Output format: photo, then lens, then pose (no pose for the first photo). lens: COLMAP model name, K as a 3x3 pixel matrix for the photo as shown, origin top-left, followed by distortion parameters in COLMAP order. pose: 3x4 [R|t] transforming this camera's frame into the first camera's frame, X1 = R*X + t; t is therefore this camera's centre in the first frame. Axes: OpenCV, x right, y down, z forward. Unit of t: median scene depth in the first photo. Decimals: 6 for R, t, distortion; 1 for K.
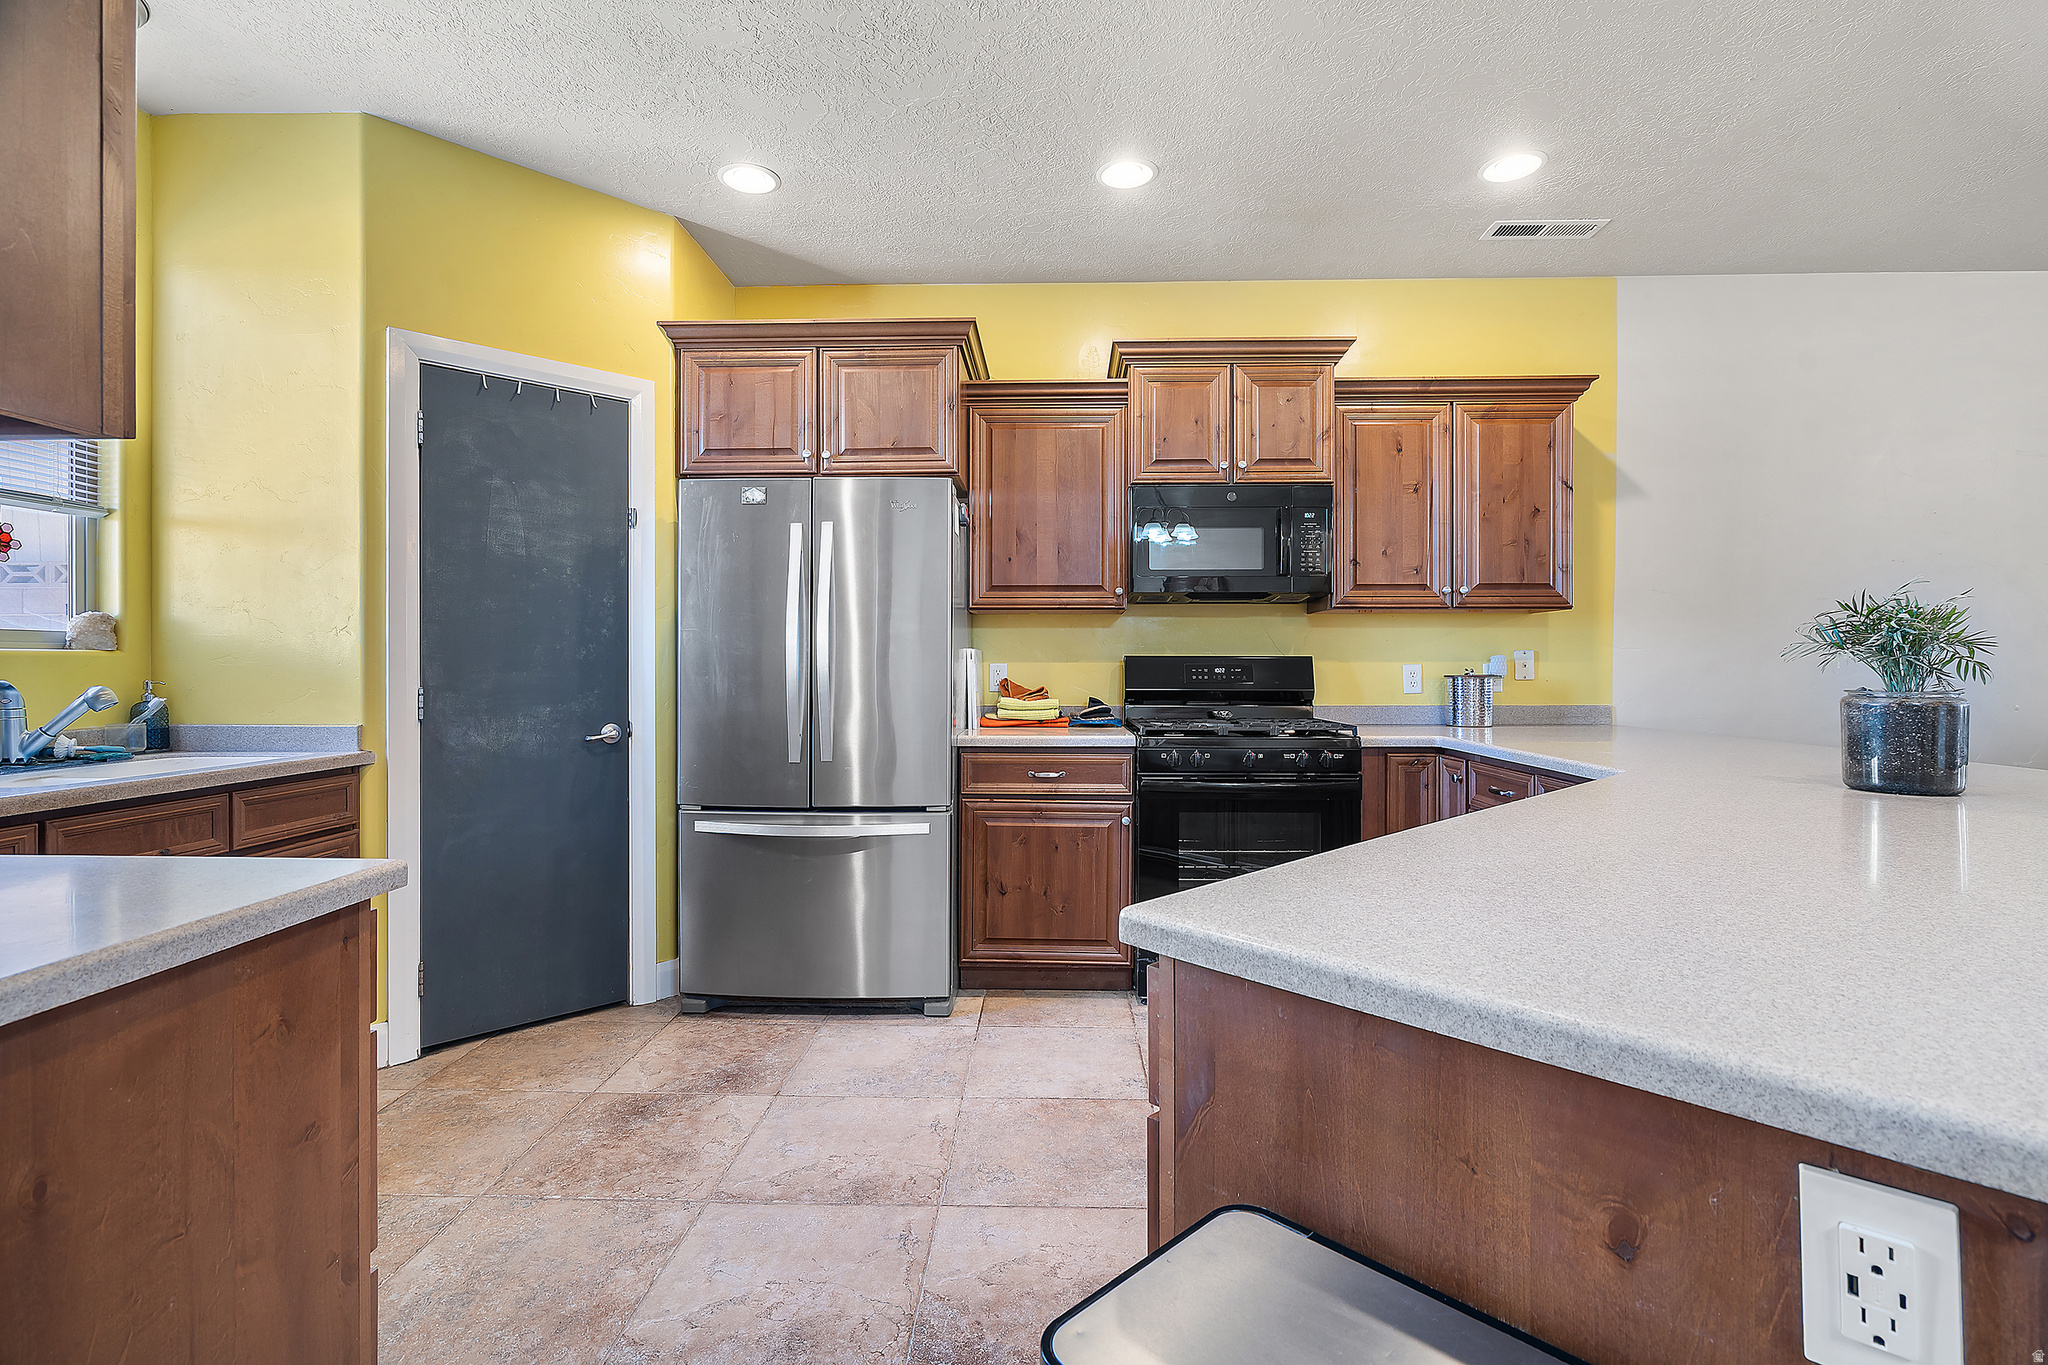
lens RADIAL K [[936.0, 0, 1028.8], [0, 936.0, 655.0], [0, 0, 1]] dist [-0.000357, -0.000050]
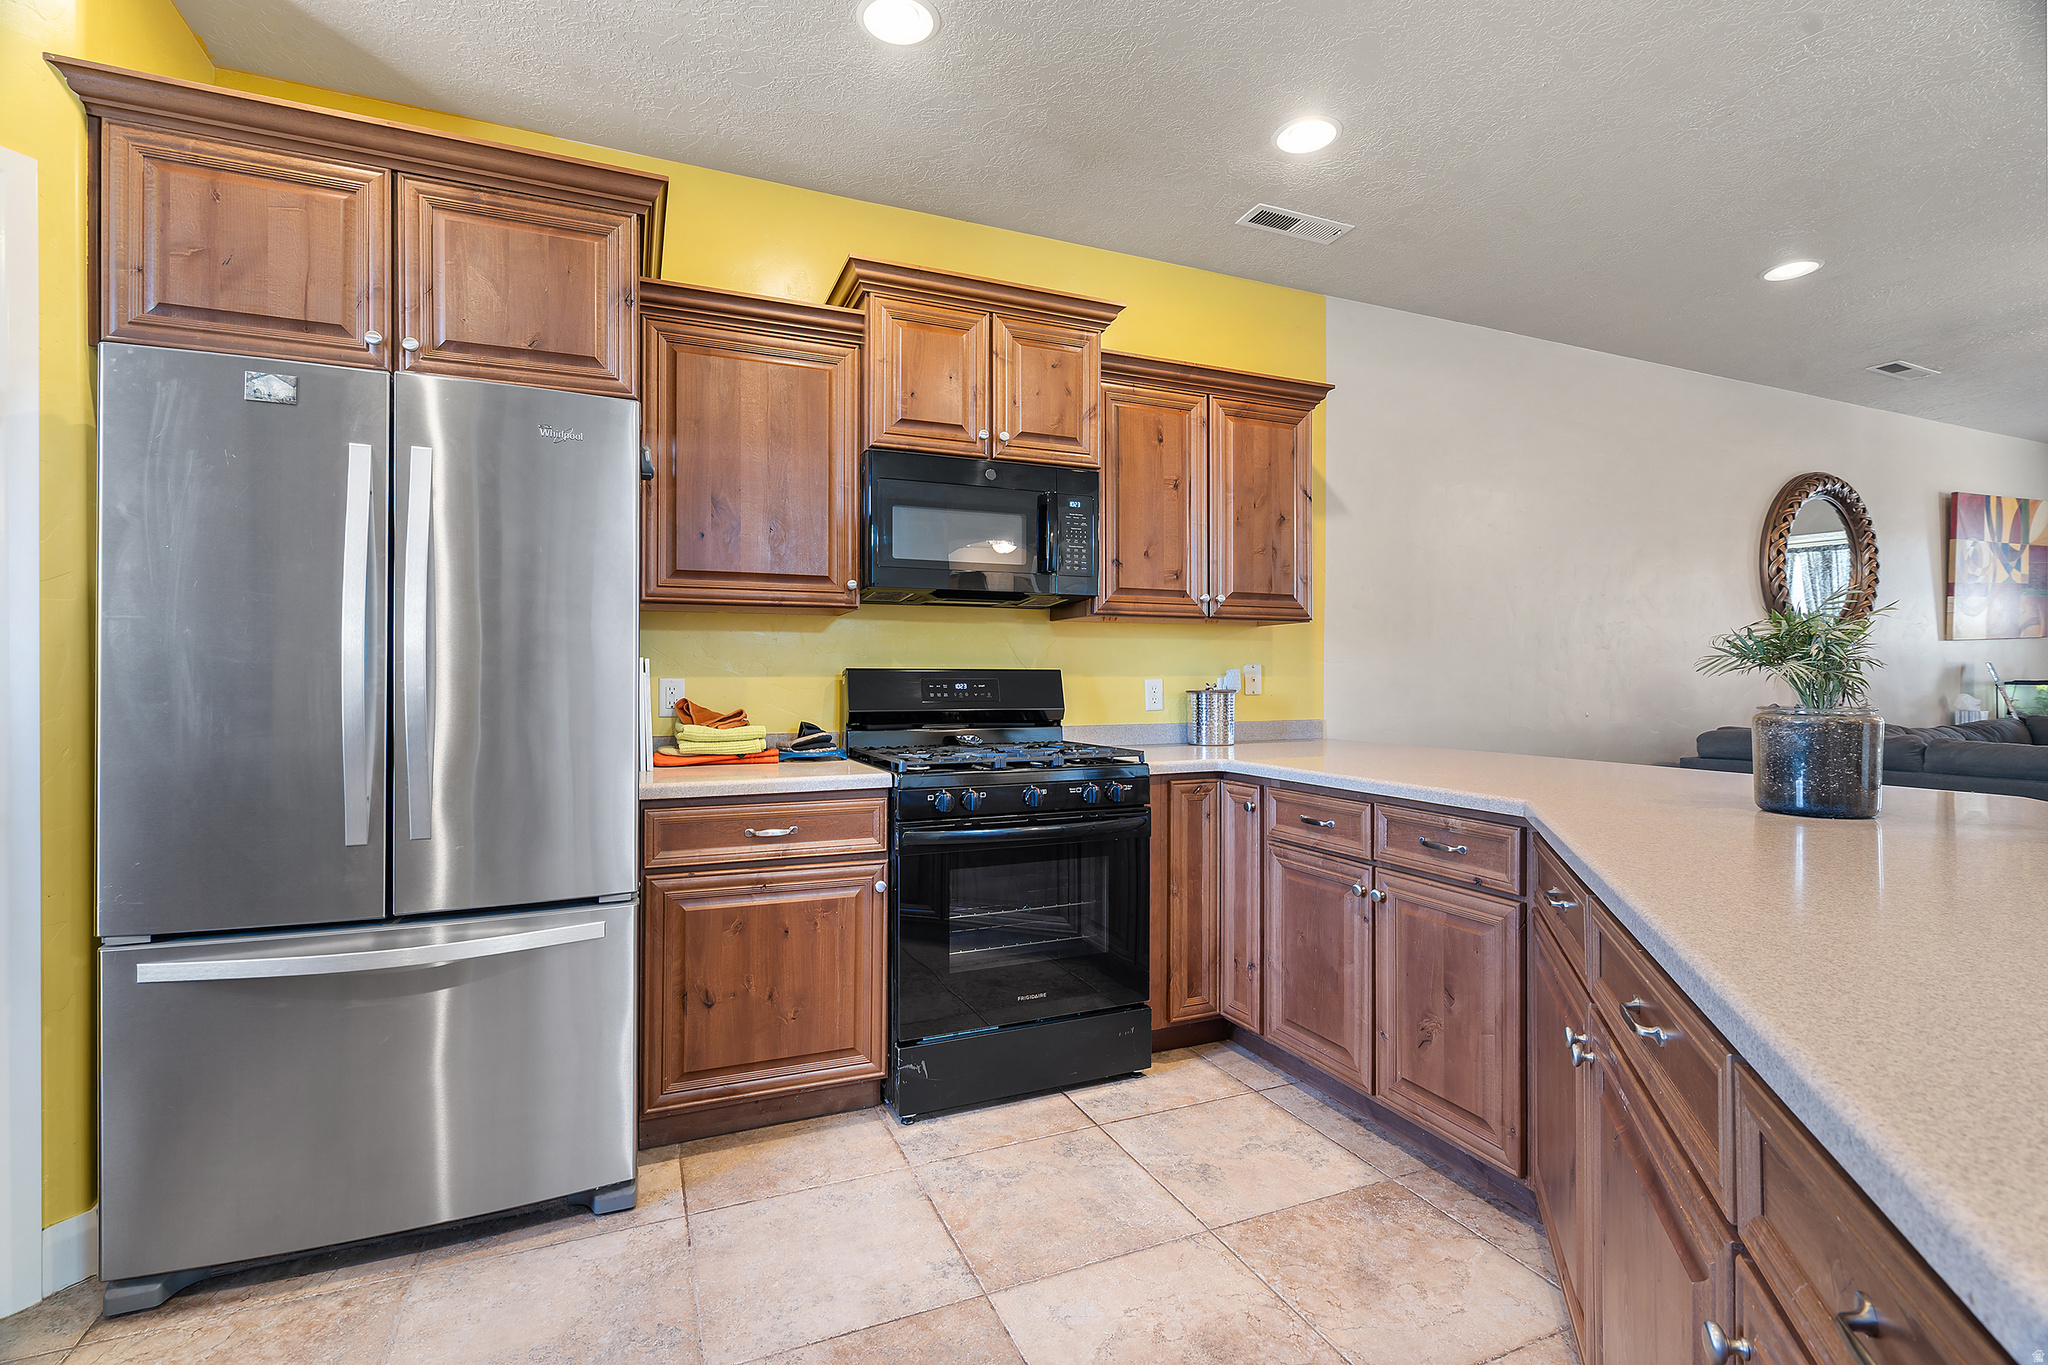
lens RADIAL K [[925.2, 0, 1019.9], [0, 925.2, 672.5], [0, 0, 1]] dist [-0.000188, 0.000247]
pose [[0.907790, 0.001666, 0.419421, -0.106555], [-0.003159, 0.999991, 0.002865, 0.001826], [-0.419413, -0.003926, 0.907787, 0.269944]]
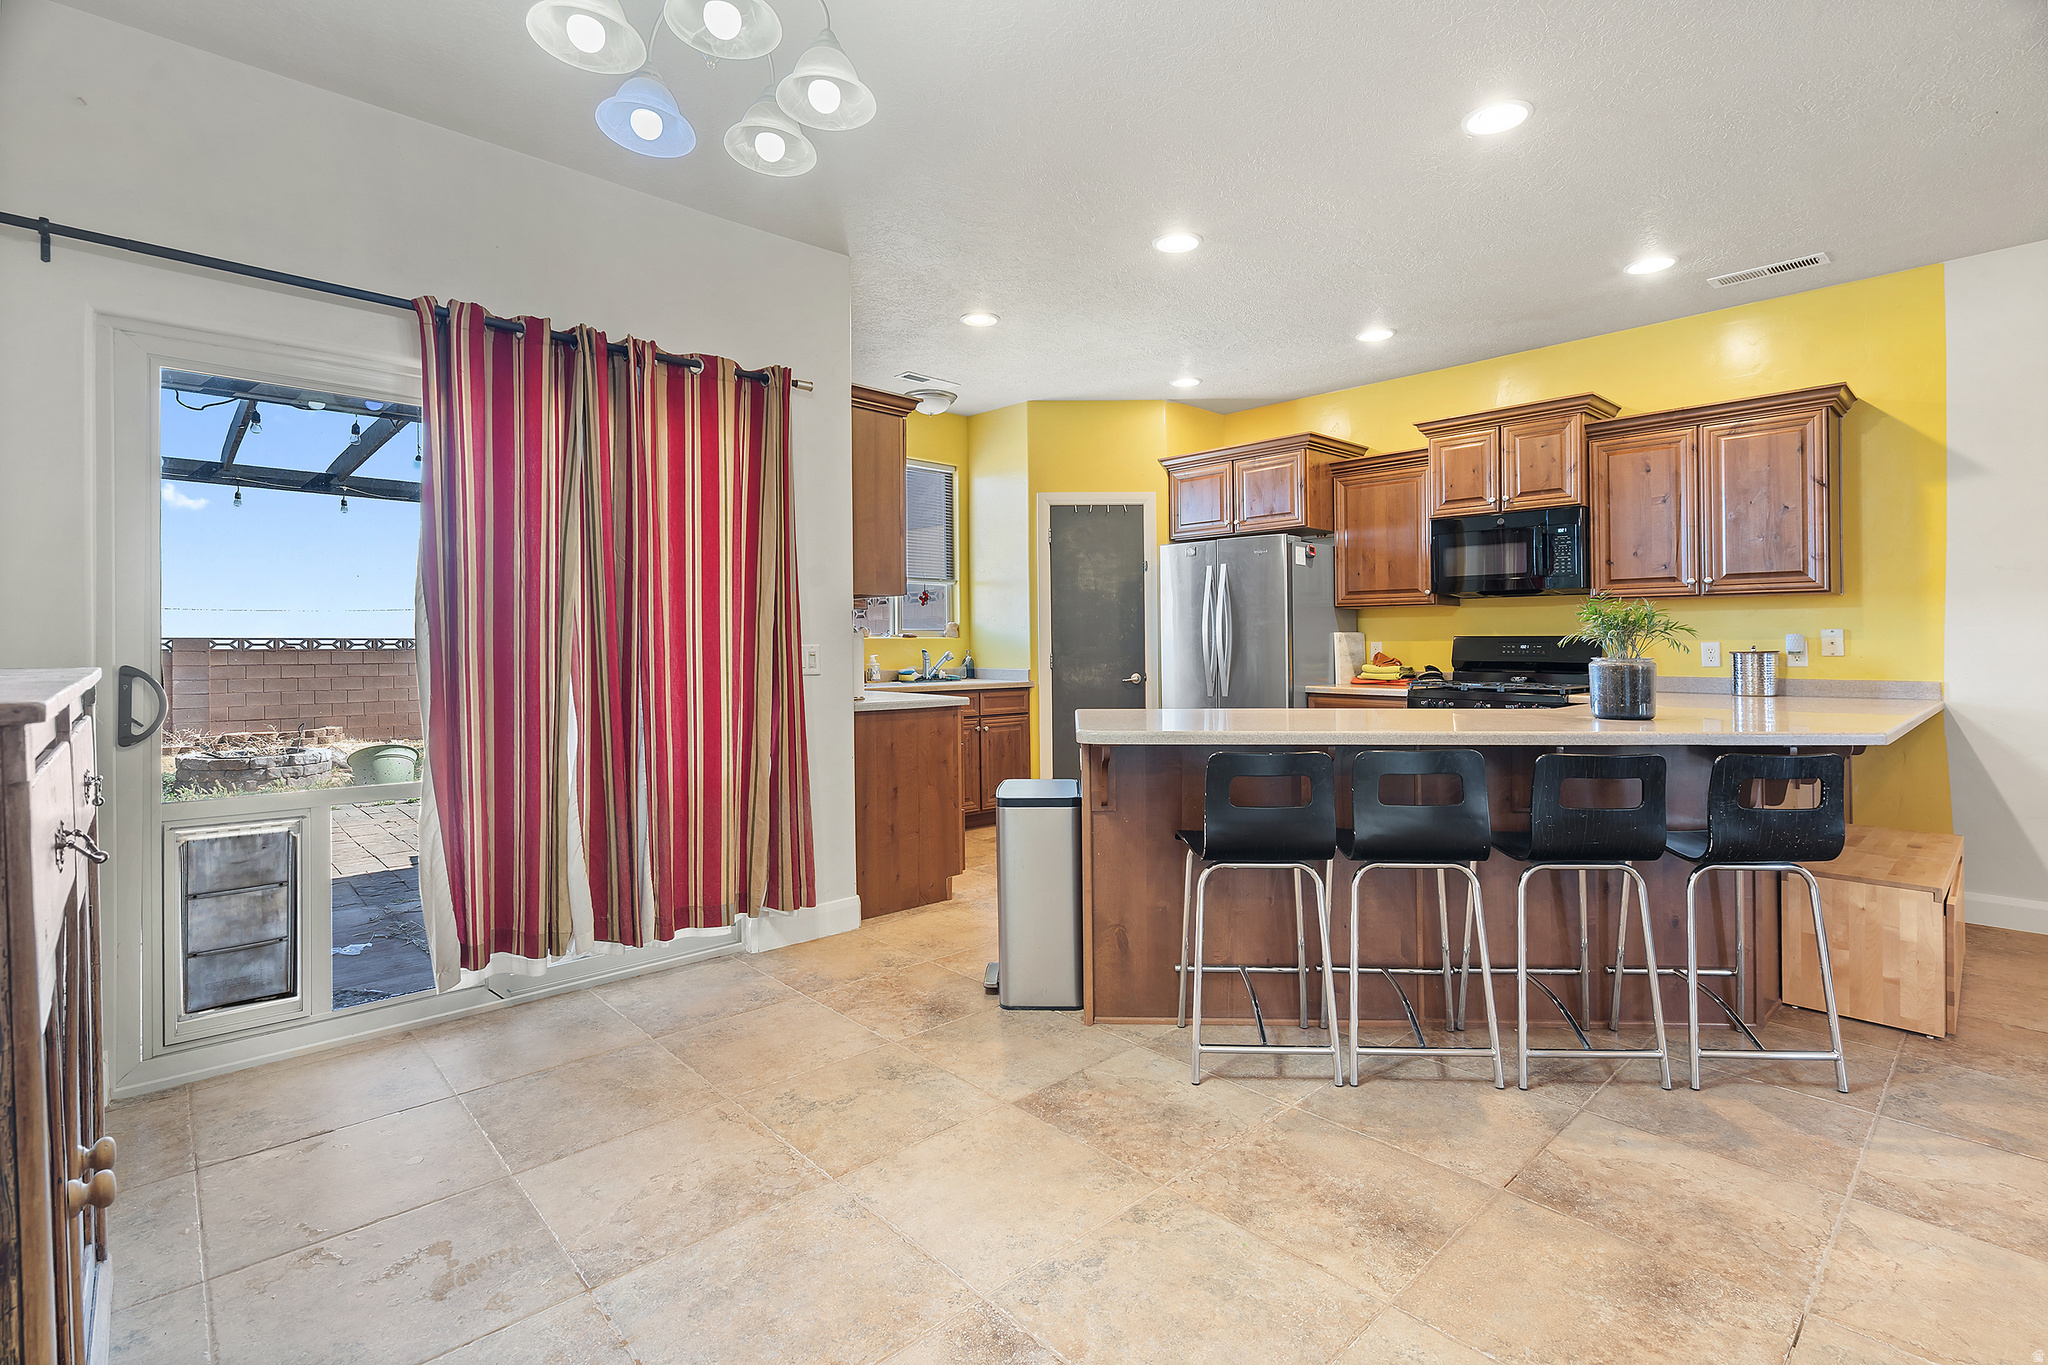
lens RADIAL K [[946.1, 0, 1032.6], [0, 946.1, 616.6], [0, 0, 1]] dist [-0.001444, -0.000094]
pose [[0.704015, -0.020299, -0.709895, 0.767083], [0.008831, 0.999764, -0.019829, -0.006751], [0.710130, 0.007691, 0.704029, -0.509640]]
